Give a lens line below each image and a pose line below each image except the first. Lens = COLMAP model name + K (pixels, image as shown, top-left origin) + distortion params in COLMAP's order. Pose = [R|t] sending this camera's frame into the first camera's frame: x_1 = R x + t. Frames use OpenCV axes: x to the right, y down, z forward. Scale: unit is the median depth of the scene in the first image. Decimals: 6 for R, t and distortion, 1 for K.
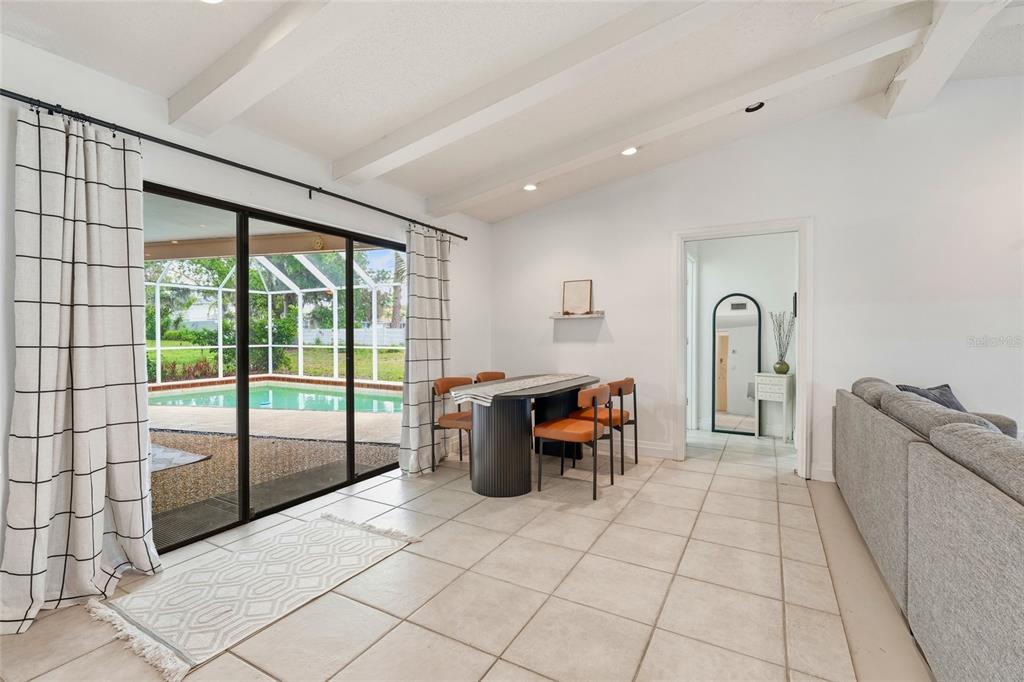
lens RADIAL K [[459.4, 0, 507.2], [0, 459.4, 334.9], [0, 0, 1]] dist [-0.000965, 0.000919]
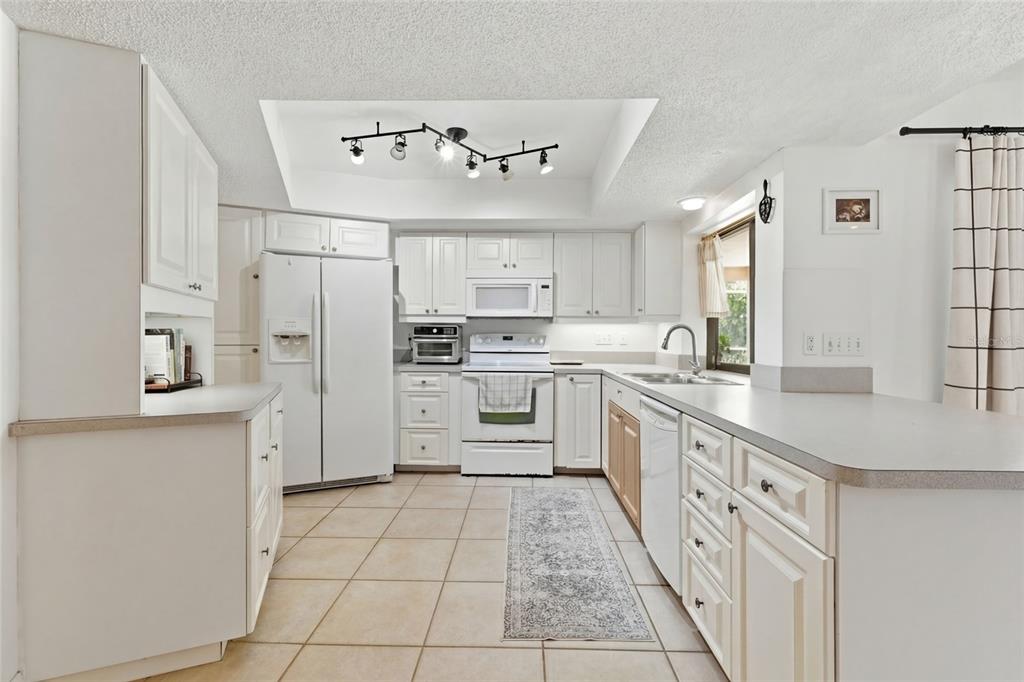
lens RADIAL K [[459.4, 0, 516.9], [0, 459.4, 337.0], [0, 0, 1]] dist [-0.000965, 0.000919]
pose [[0.476914, -0.011608, -0.878873, -0.095907], [-0.007469, 0.999823, -0.017258, 0.004692], [0.878918, 0.014794, 0.476743, -0.084111]]
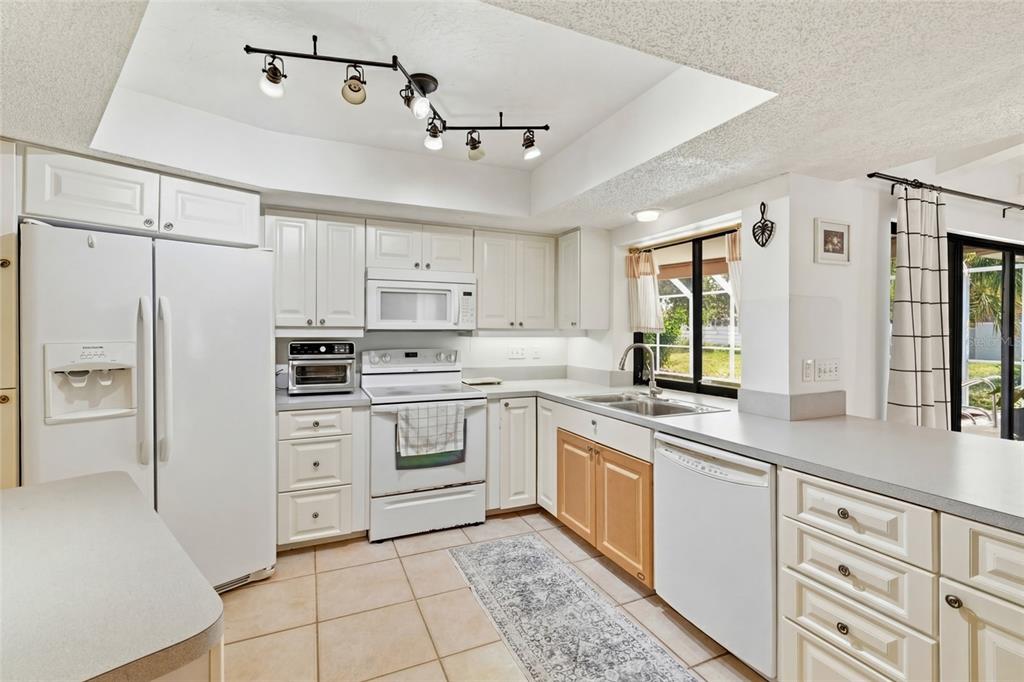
lens RADIAL K [[459.4, 0, 516.7], [0, 459.4, 330.2], [0, 0, 1]] dist [-0.000965, 0.000919]
pose [[0.809449, -0.012765, -0.587051, -0.353065], [0.002771, 0.999836, -0.017920, -0.036253], [0.587183, 0.012879, 0.809351, -0.165765]]
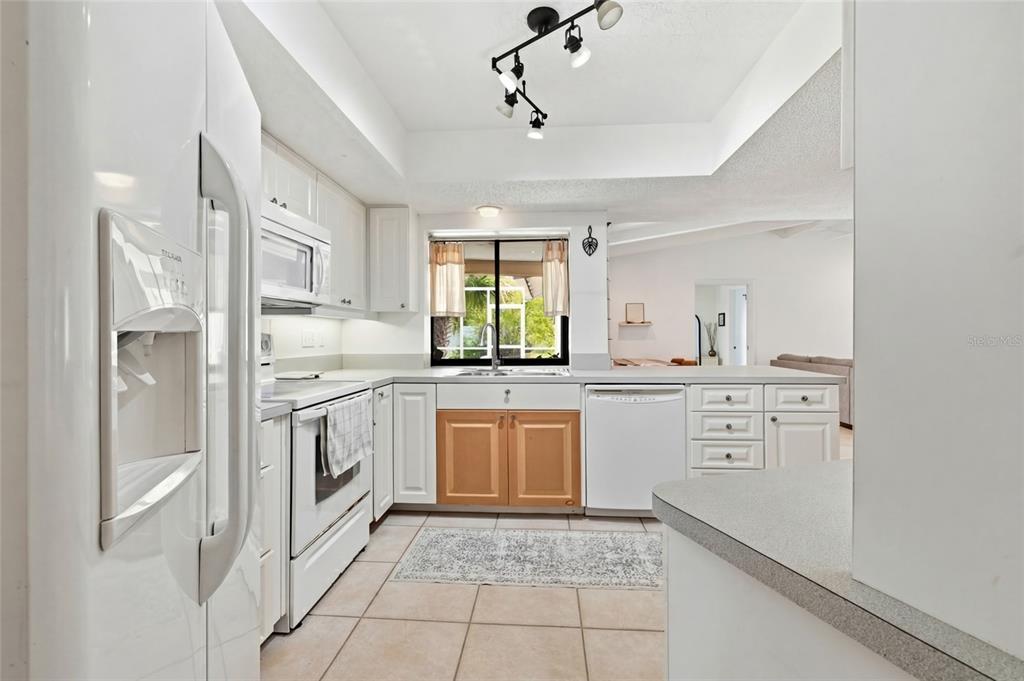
lens RADIAL K [[459.4, 0, 511.4], [0, 459.4, 330.2], [0, 0, 1]] dist [-0.000965, 0.000919]
pose [[0.900313, -0.012094, 0.435075, -0.898177], [0.021586, 0.999624, -0.016882, -0.003700], [-0.434708, 0.024590, 0.900236, -0.215077]]
